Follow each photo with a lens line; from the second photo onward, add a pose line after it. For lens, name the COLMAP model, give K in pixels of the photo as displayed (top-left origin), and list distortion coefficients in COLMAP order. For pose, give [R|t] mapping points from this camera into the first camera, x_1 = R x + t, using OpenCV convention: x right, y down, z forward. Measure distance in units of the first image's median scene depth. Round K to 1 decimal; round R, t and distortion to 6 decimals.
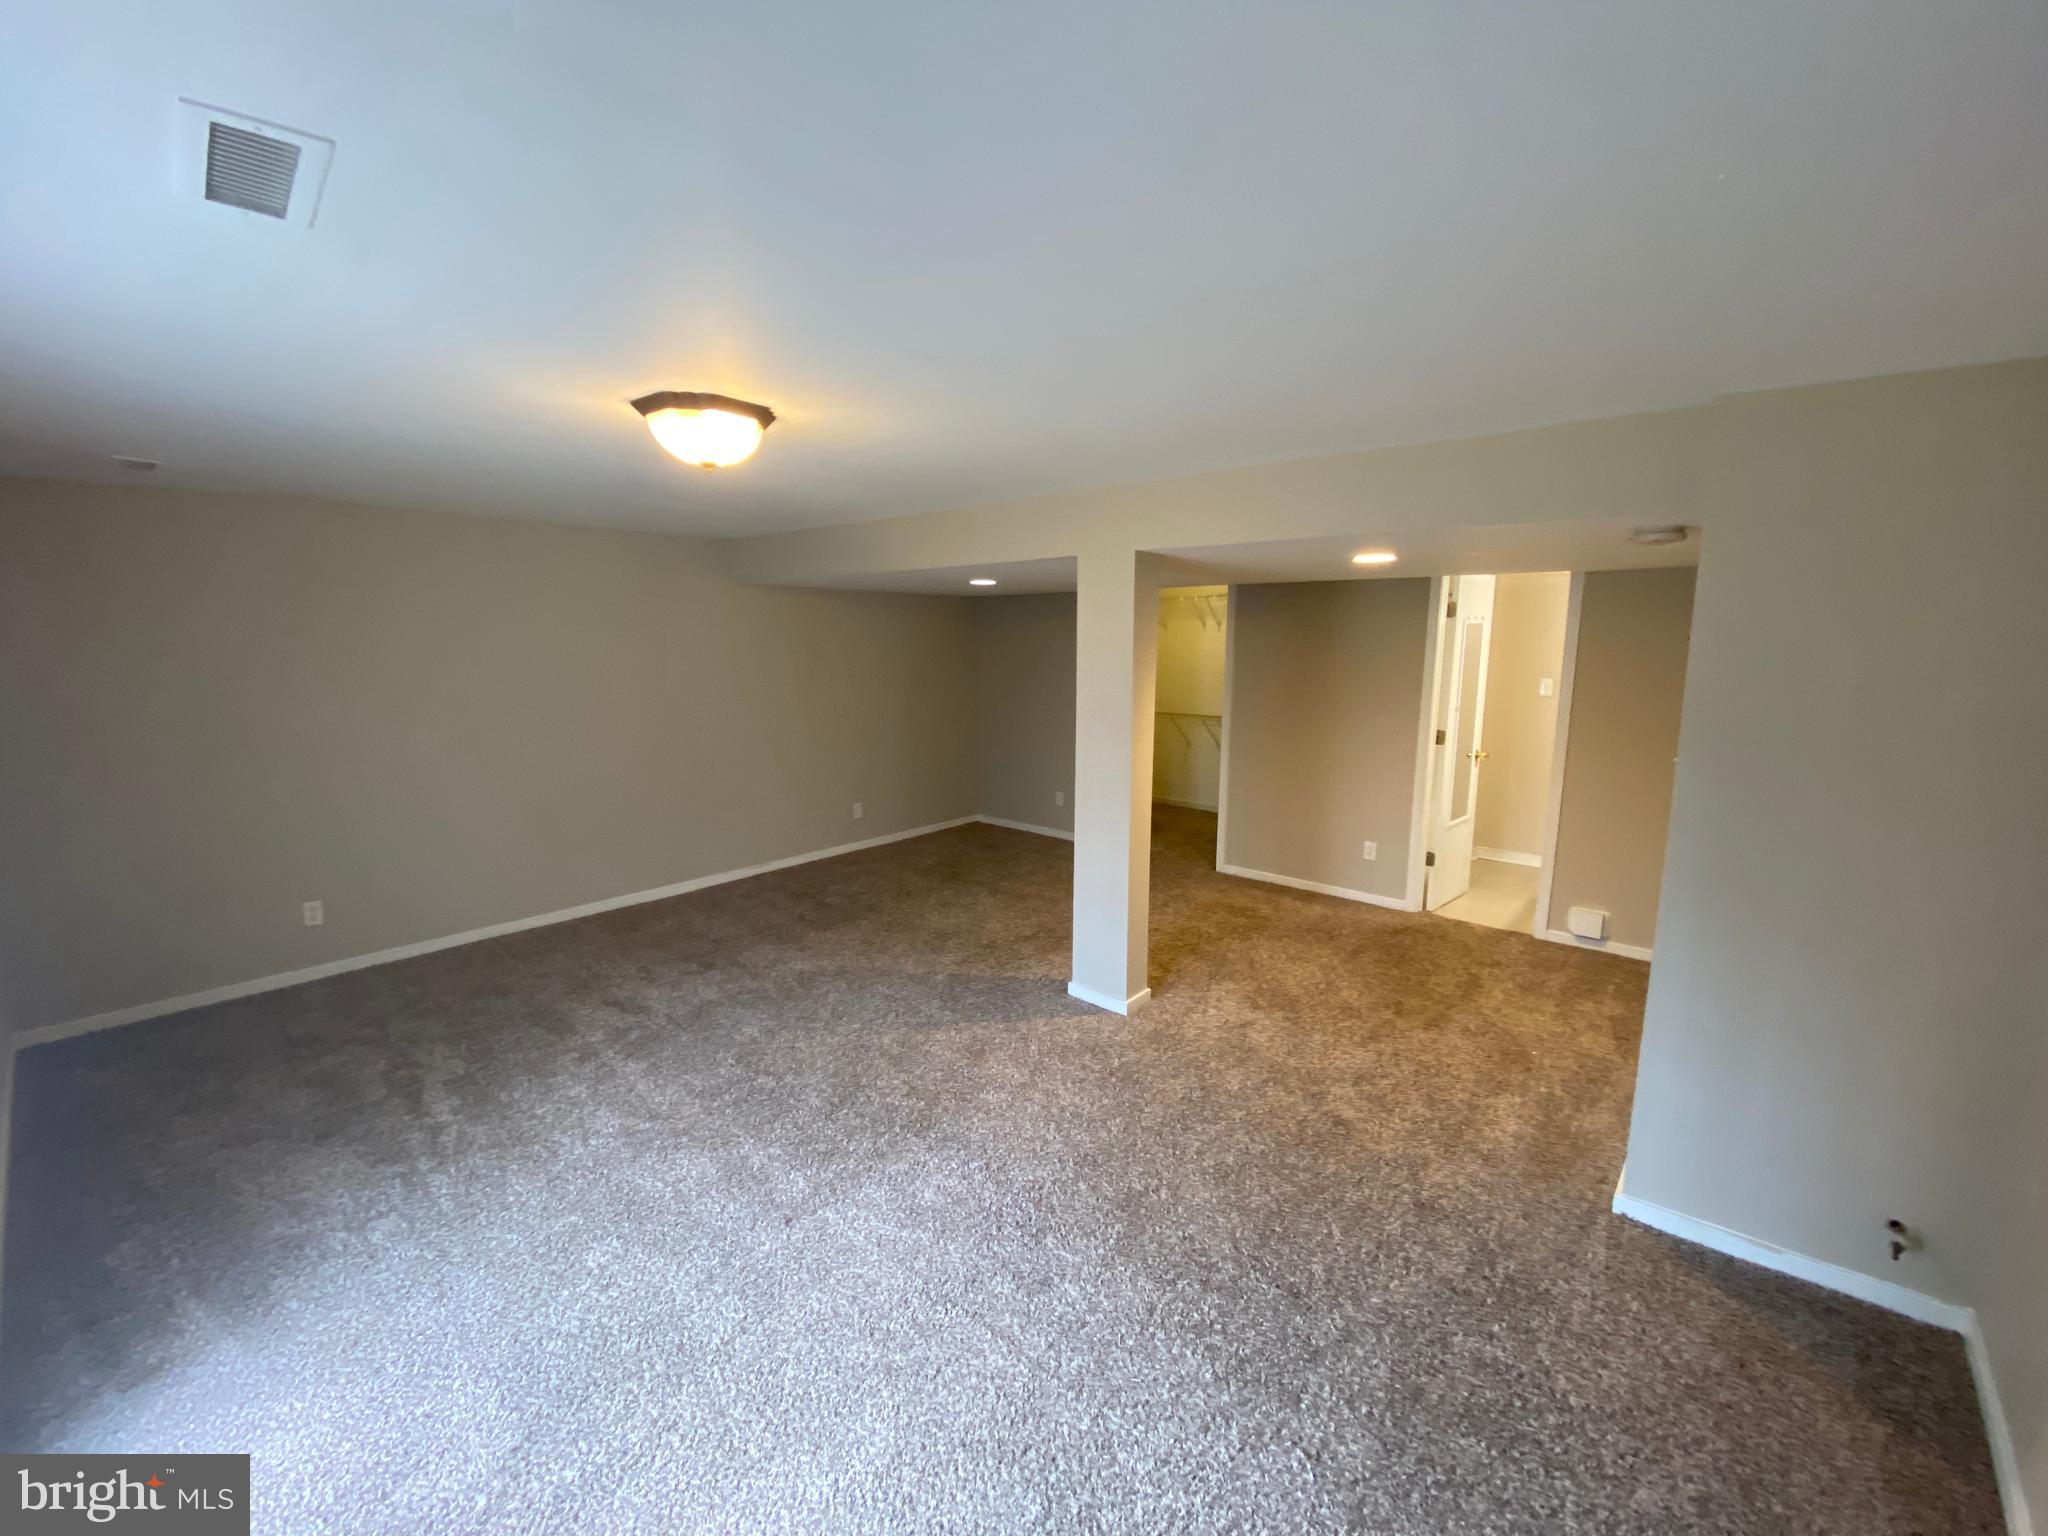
lens RADIAL K [[834.6, 0, 1032.1], [0, 834.6, 764.1], [0, 0, 1]] dist [-0.001487, -0.002481]
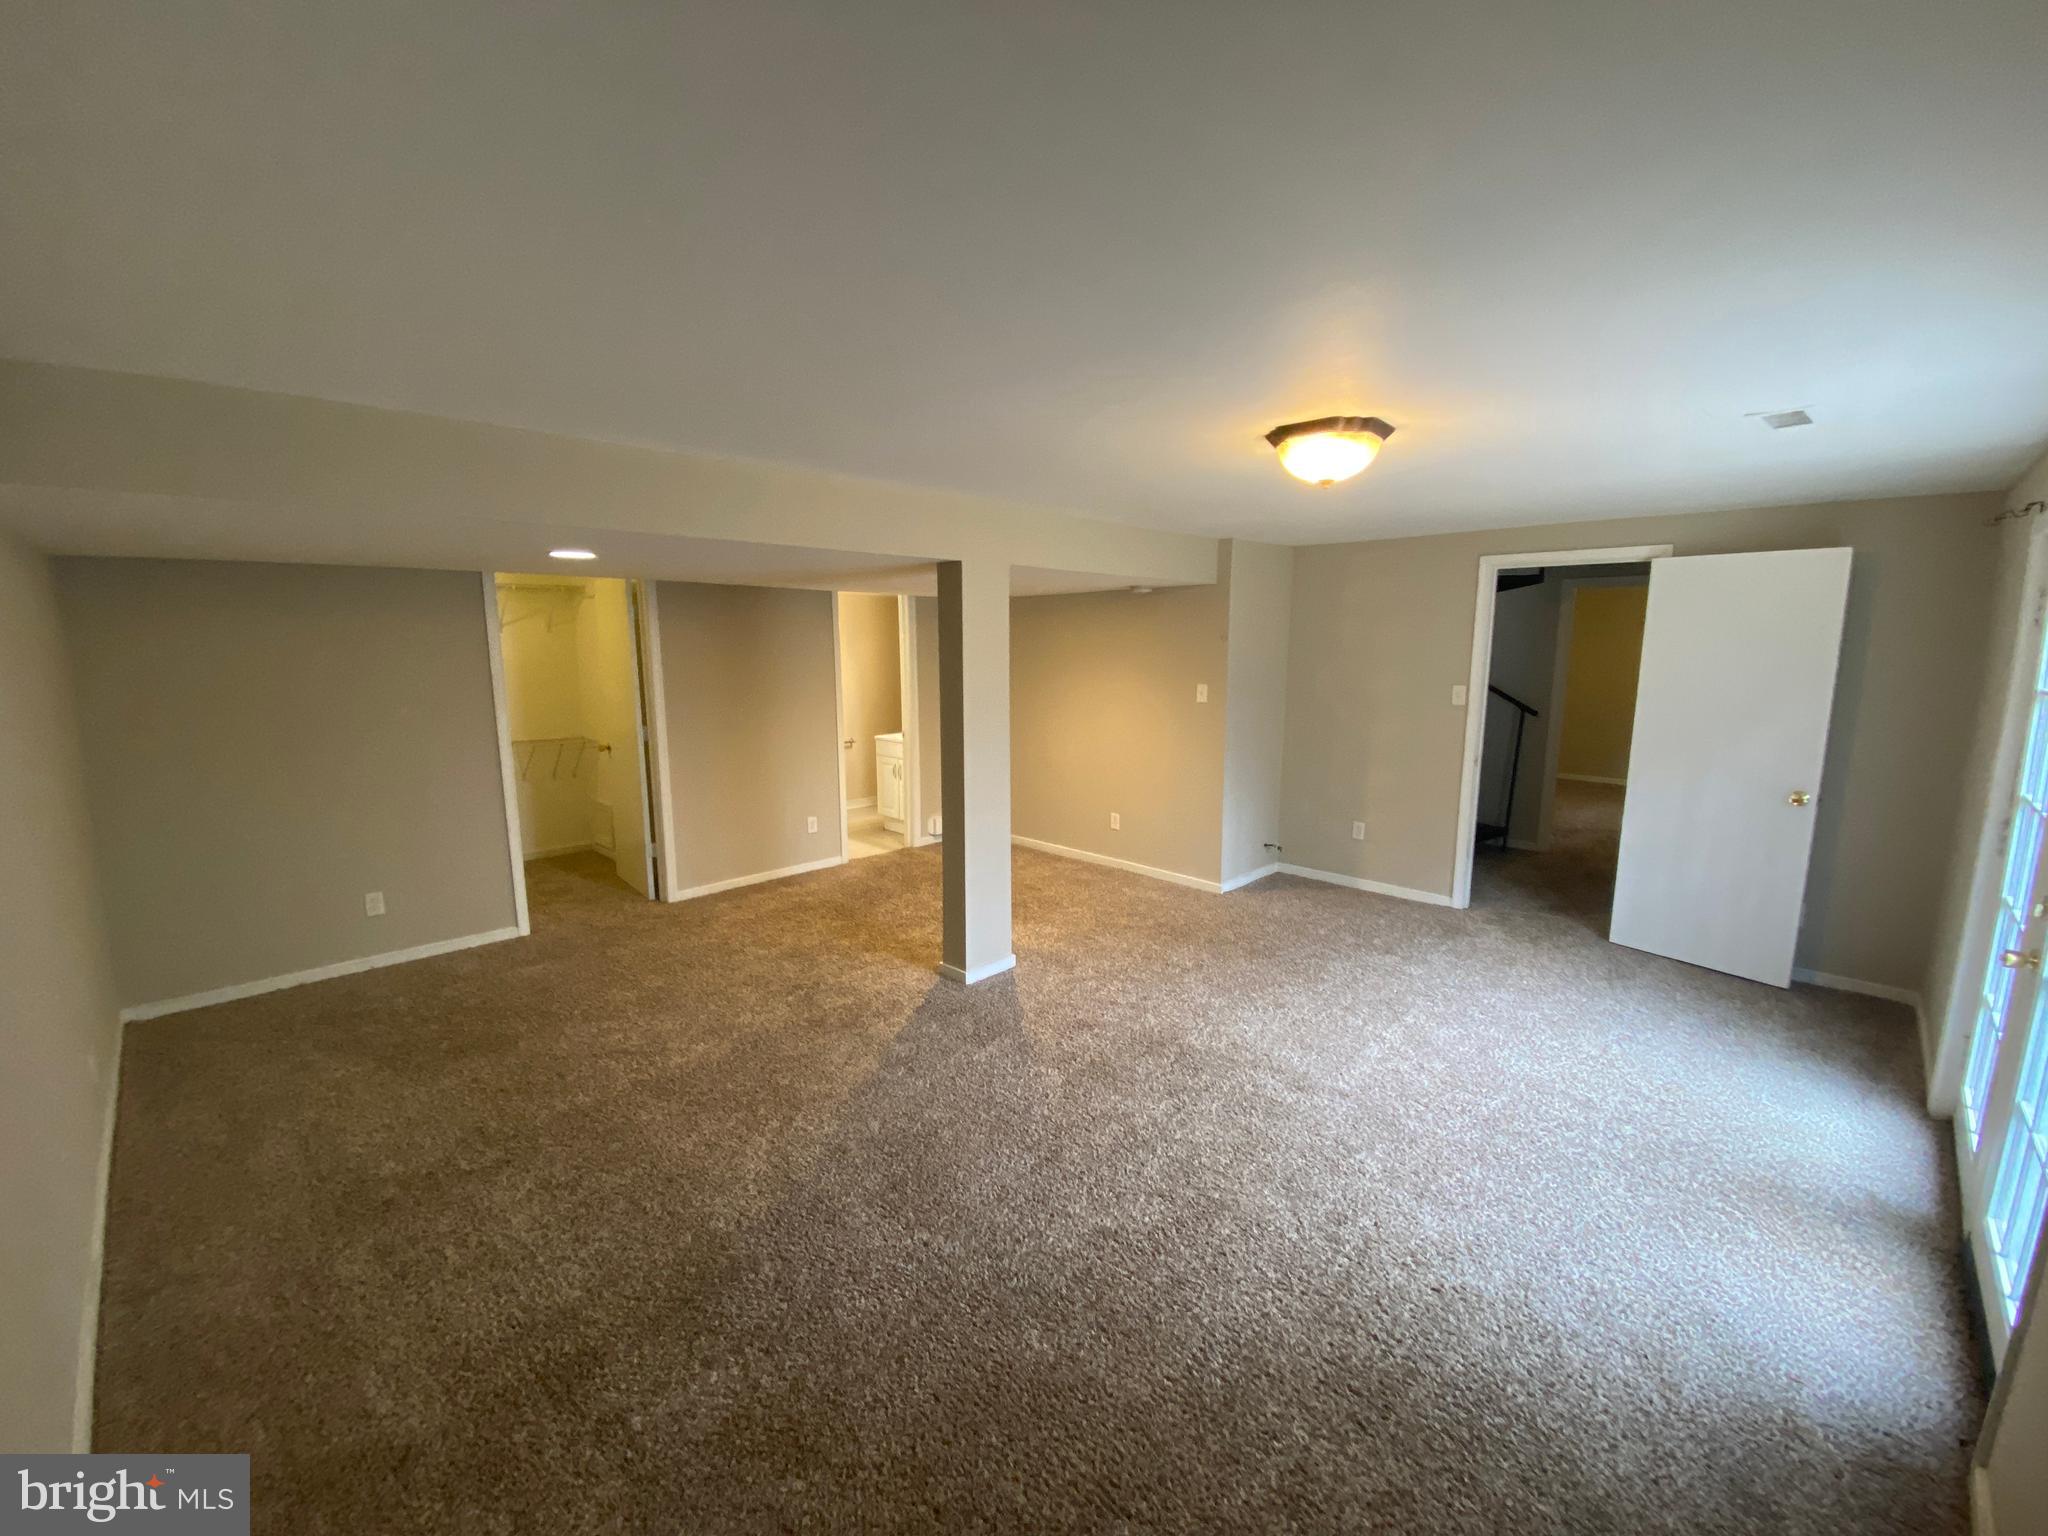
lens RADIAL K [[834.6, 0, 1033.6], [0, 834.6, 777.8], [0, 0, 1]] dist [-0.001487, -0.002481]
pose [[0.025952, -0.167740, 0.985490, -0.727831], [0.149304, 0.975415, 0.162093, -0.102369], [-0.988451, 0.142931, 0.050359, 0.646028]]
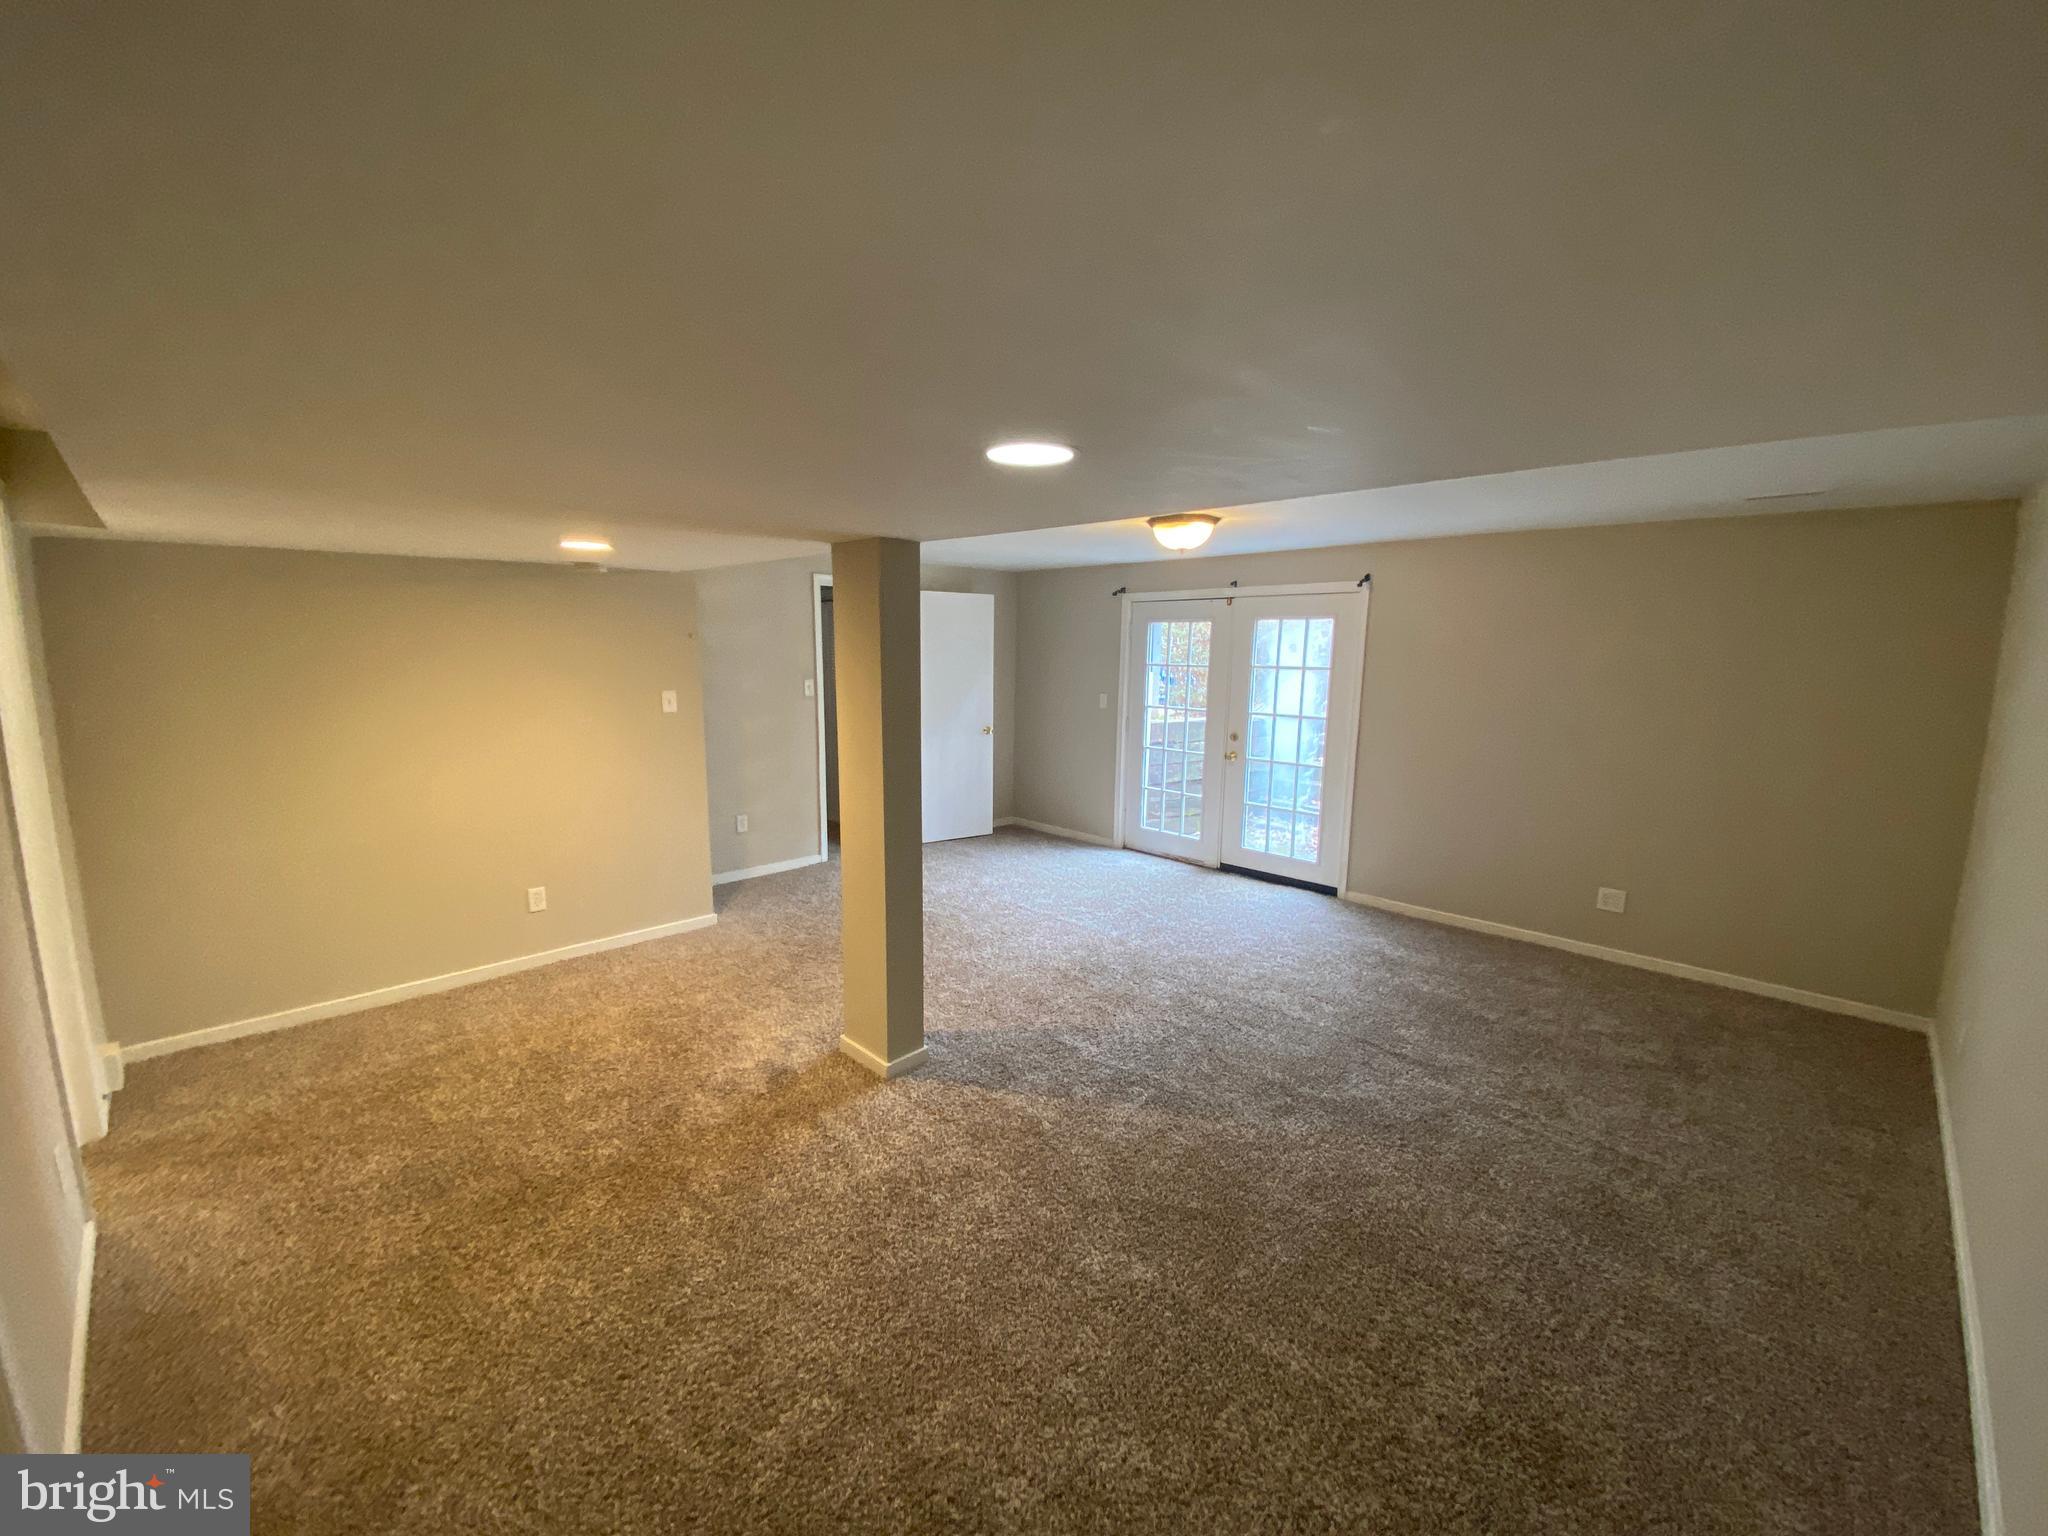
lens RADIAL K [[834.6, 0, 1025.8], [0, 834.6, 773.4], [0, 0, 1]] dist [-0.001487, -0.002481]
pose [[-0.999819, -0.012933, 0.013972, -0.046586], [-0.008203, 0.954880, 0.296880, -0.198471], [-0.017181, 0.296712, -0.954813, 1.344805]]
